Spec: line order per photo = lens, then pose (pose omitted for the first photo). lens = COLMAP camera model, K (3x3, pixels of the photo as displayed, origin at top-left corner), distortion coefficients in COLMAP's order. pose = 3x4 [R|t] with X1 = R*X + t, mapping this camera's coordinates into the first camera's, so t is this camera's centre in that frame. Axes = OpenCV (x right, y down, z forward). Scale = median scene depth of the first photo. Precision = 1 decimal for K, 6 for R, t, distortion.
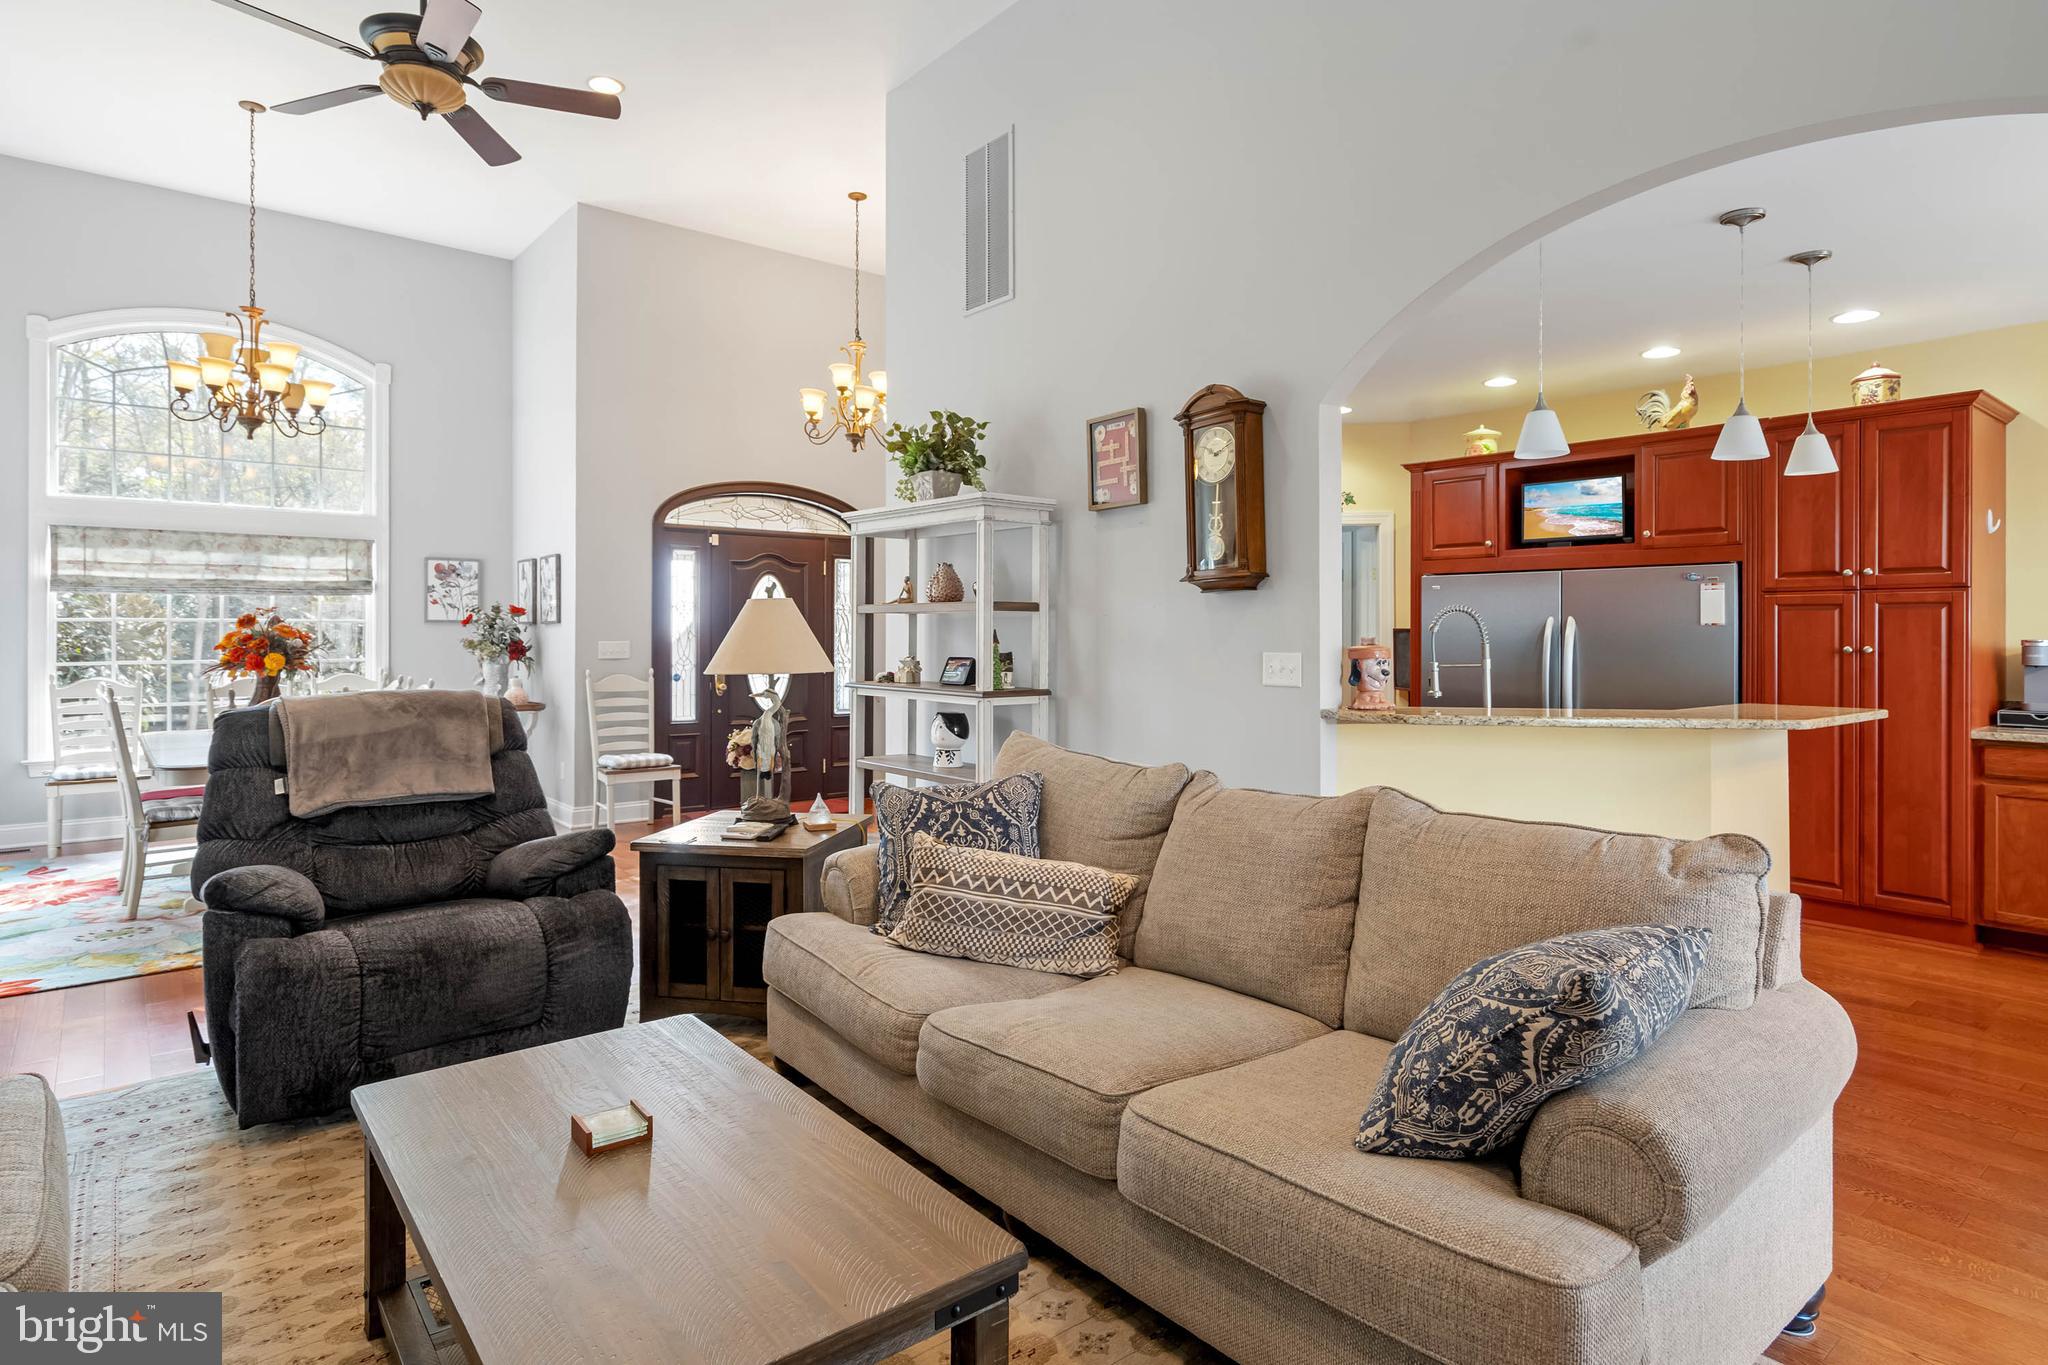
lens RADIAL K [[1099.8, 0, 1029.4], [0, 1099.8, 643.4], [0, 0, 1]] dist [0.002632, -0.001390]
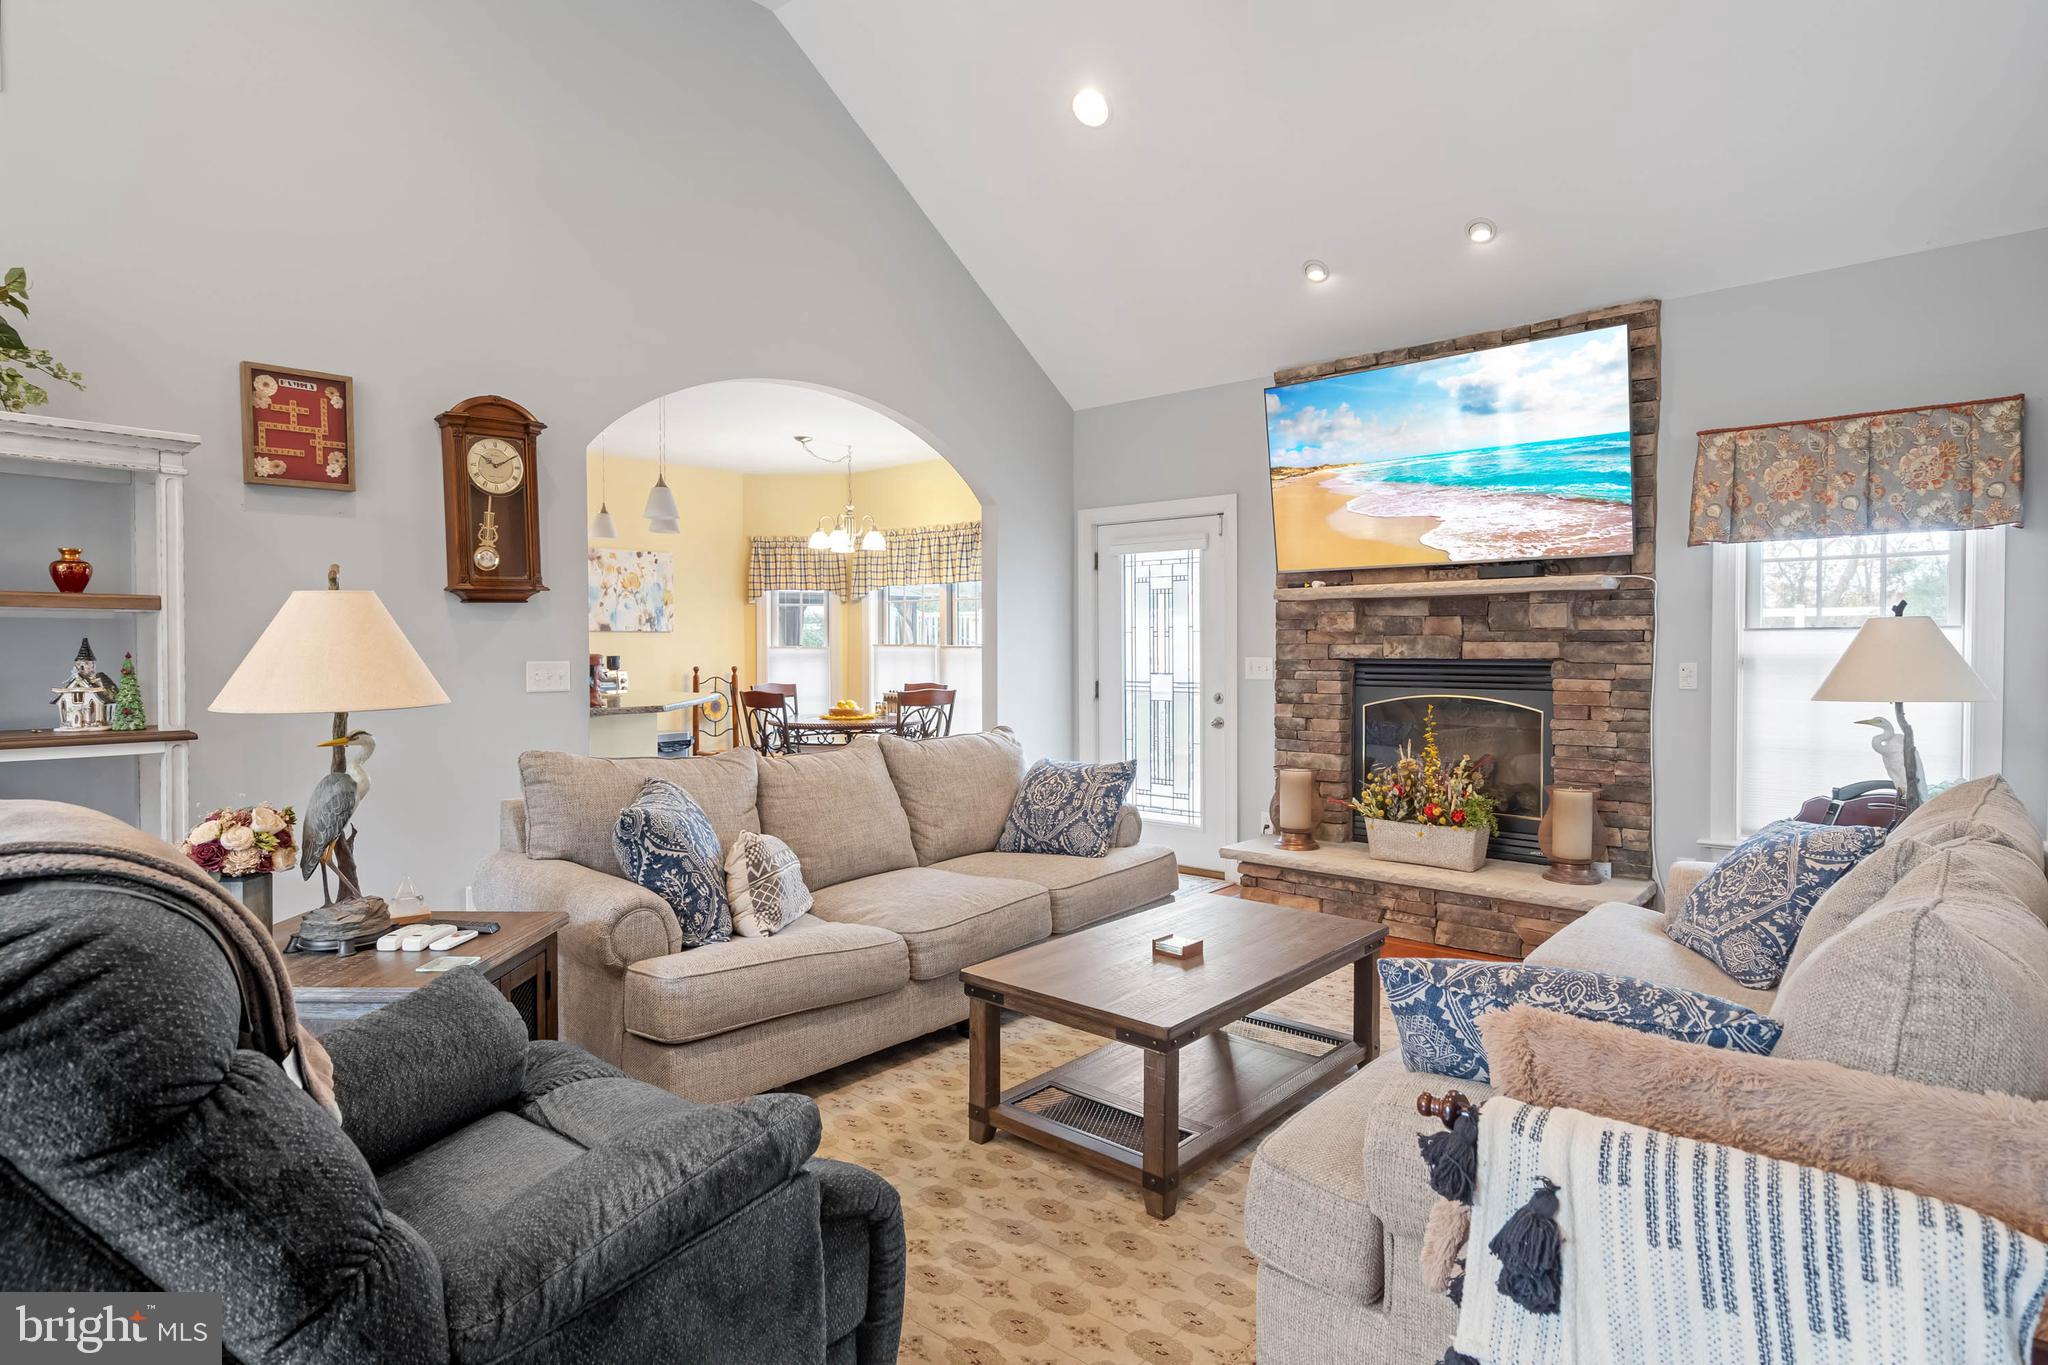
lens RADIAL K [[1099.8, 0, 1034.4], [0, 1099.8, 663.8], [0, 0, 1]] dist [0.002632, -0.001390]
pose [[-0.171329, -0.020321, 0.985004, -0.489541], [0.010076, 0.999699, 0.022376, -0.004628], [-0.985162, 0.013758, -0.171072, 0.372801]]
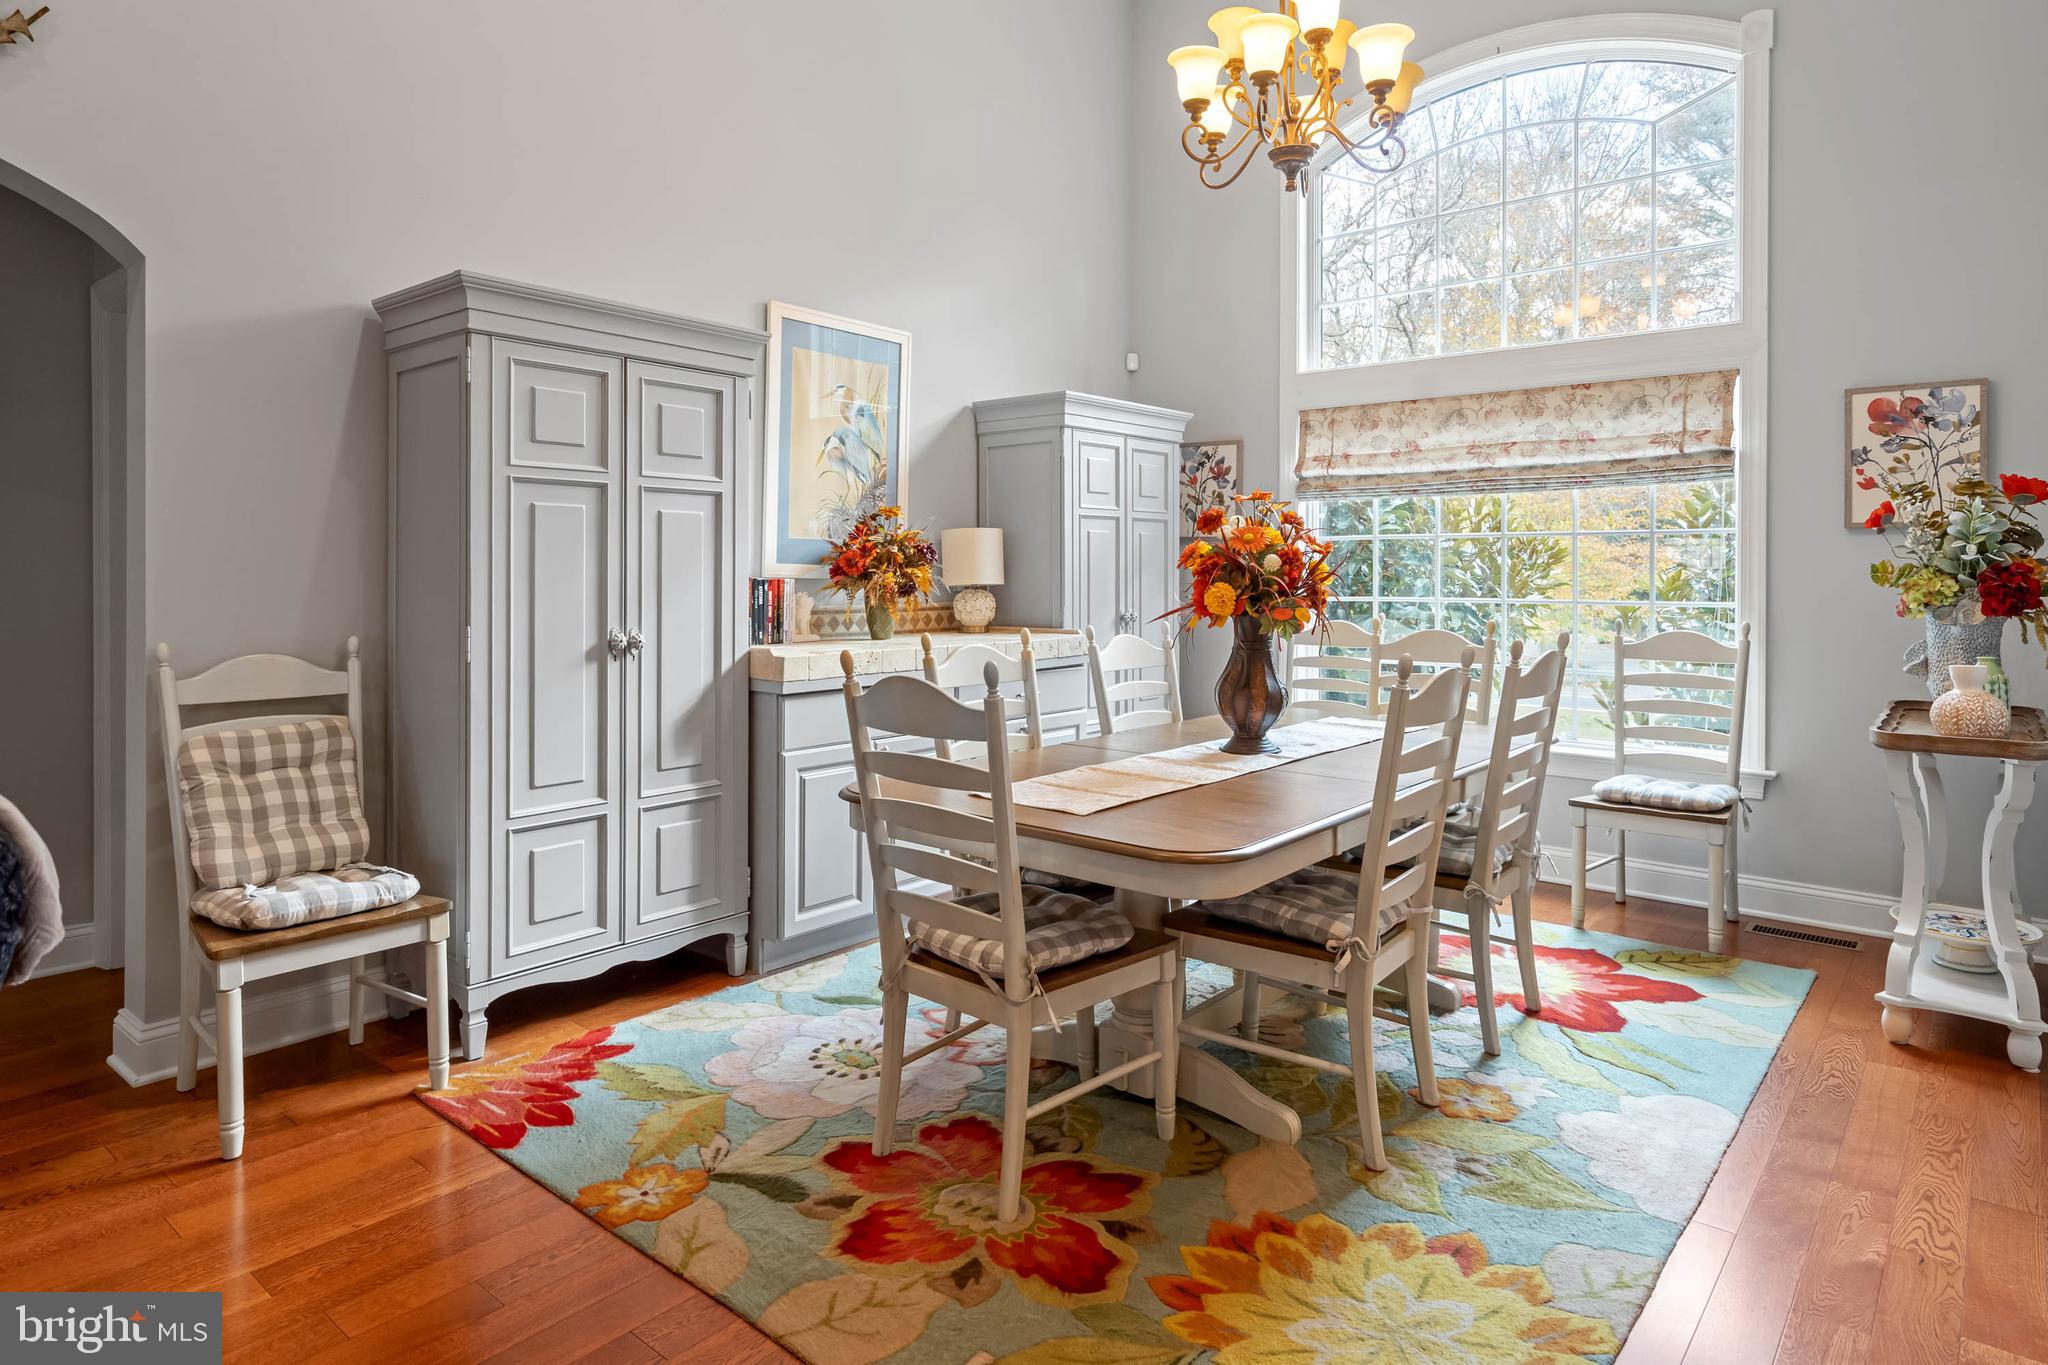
lens RADIAL K [[1165.7, 0, 1029.8], [0, 1165.7, 578.6], [0, 0, 1]] dist [0.010431, -0.001238]
pose [[0.181956, 0.005449, -0.983292, -0.134514], [-0.012712, 0.999914, 0.003189, 0.005351], [0.983225, 0.011919, 0.182010, 0.626095]]
